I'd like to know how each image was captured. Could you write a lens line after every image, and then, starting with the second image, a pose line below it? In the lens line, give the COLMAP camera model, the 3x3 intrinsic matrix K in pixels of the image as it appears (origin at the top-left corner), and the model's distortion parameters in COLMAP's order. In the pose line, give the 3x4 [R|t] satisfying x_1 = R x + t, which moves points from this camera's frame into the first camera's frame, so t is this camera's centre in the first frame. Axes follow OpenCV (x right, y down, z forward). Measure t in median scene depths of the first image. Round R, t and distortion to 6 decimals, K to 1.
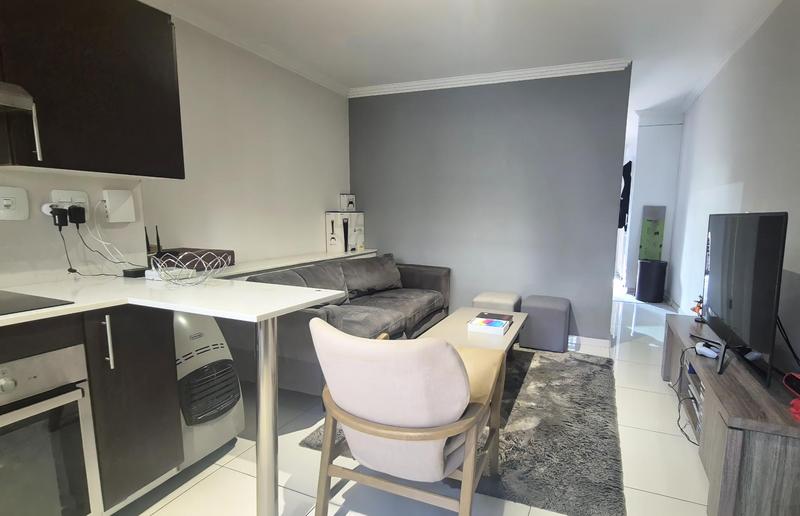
lens RADIAL K [[415.0, 0, 397.7], [0, 415.0, 256.9], [0, 0, 1]] dist [-0.000771, -0.000282]
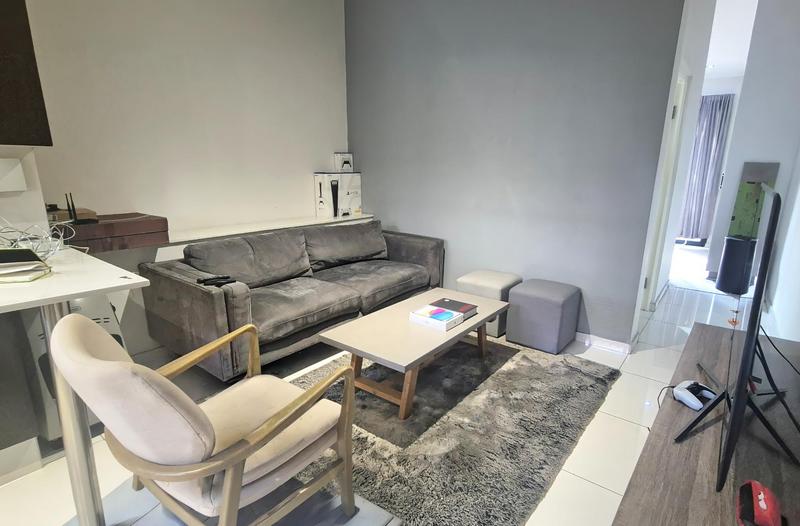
lens RADIAL K [[413.0, 0, 397.2], [0, 413.0, 253.5], [0, 0, 1]] dist [0.003059, 0.000774]
pose [[0.961412, 0.053088, -0.269942, 0.292940], [-0.024684, 0.993893, 0.107549, -0.037595], [0.274003, -0.096736, 0.956851, 0.167111]]
